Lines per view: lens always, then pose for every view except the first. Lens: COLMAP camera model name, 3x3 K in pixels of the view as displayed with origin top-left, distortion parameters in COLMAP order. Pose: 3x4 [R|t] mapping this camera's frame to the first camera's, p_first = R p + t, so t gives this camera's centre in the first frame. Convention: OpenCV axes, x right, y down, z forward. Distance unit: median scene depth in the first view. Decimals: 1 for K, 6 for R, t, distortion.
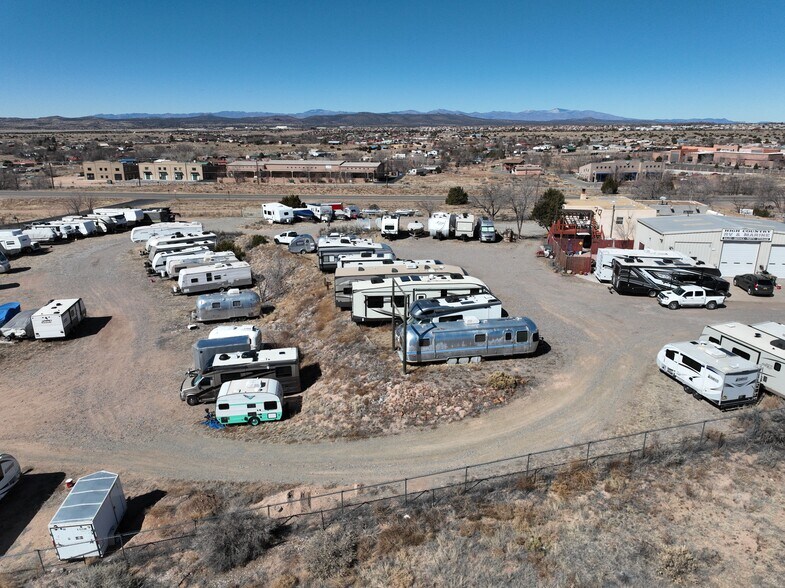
lens RADIAL K [[553.0, 0, 396.1], [0, 553.0, 293.5], [0, 0, 1]] dist [0.004246, -0.006427]
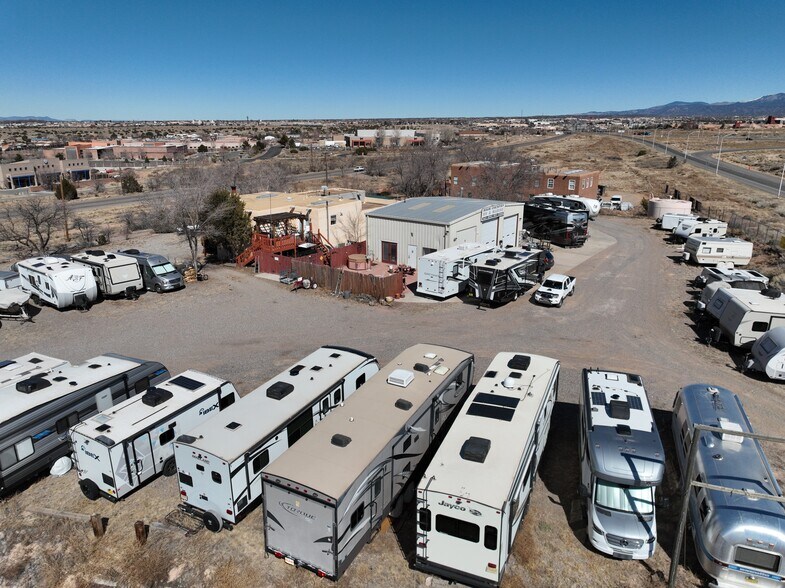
lens RADIAL K [[553.0, 0, 395.3], [0, 553.0, 298.0], [0, 0, 1]] dist [0.004246, -0.006427]
pose [[0.492516, -0.261849, 0.829978, -0.259995], [0.253352, 0.955499, 0.151108, -0.144134], [-0.832611, 0.135853, 0.536939, 0.625132]]
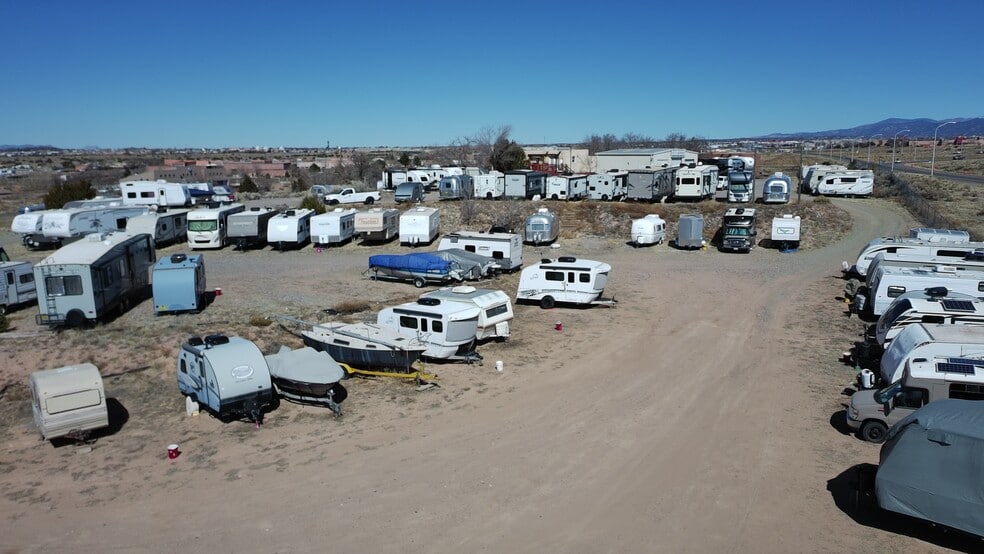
lens RADIAL K [[760.0, 0, 495.6], [0, 760.0, 283.7], [0, 0, 1]] dist [0.049869, -0.031164]
pose [[0.509853, -0.150707, 0.846958, -1.290414], [0.258129, 0.965970, 0.016495, 0.064909], [-0.820621, 0.210215, 0.531404, 0.388585]]
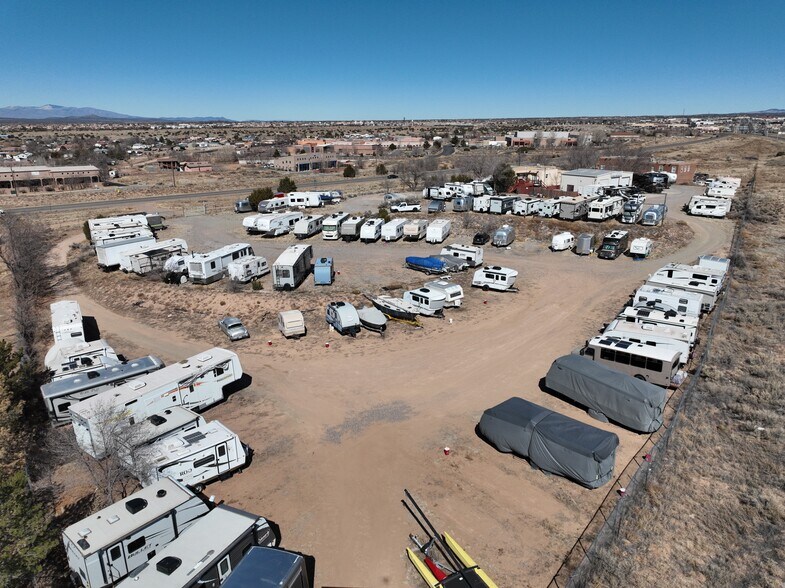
lens RADIAL K [[553.0, 0, 394.3], [0, 553.0, 294.6], [0, 0, 1]] dist [0.004246, -0.006427]
pose [[0.693189, -0.214852, 0.687988, -1.563293], [0.211388, 0.973164, 0.090924, -0.024057], [-0.689060, 0.082404, 0.720004, 0.048174]]
